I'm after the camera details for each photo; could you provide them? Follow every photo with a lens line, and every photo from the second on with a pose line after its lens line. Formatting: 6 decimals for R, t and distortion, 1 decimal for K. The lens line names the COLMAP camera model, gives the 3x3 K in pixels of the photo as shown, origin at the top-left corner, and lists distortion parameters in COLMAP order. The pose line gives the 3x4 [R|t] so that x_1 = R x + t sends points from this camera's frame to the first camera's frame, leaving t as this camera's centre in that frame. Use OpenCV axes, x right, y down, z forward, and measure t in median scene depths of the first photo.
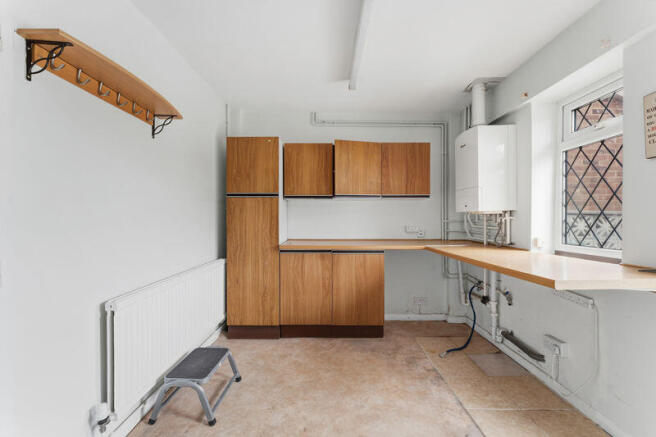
lens RADIAL K [[271.3, 0, 330.4], [0, 271.3, 220.9], [0, 0, 1]] dist [-0.001028, 0.000886]
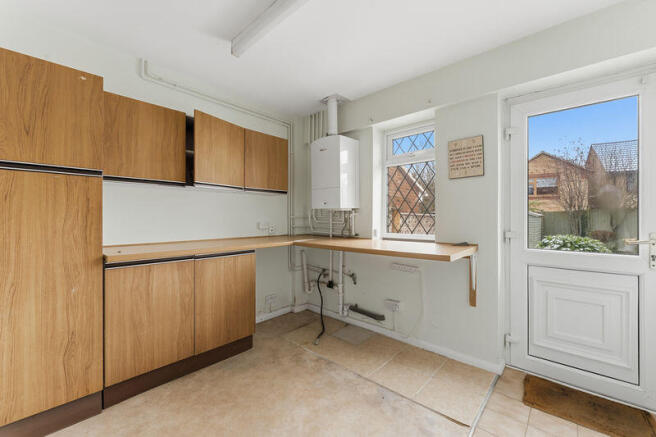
lens RADIAL K [[271.3, 0, 329.0], [0, 271.3, 217.0], [0, 0, 1]] dist [-0.001028, 0.000886]
pose [[0.666069, 0.000319, 0.745890, -0.314516], [0.004108, 0.999983, -0.004097, 0.005707], [-0.745879, 0.005793, 0.666057, 0.227467]]
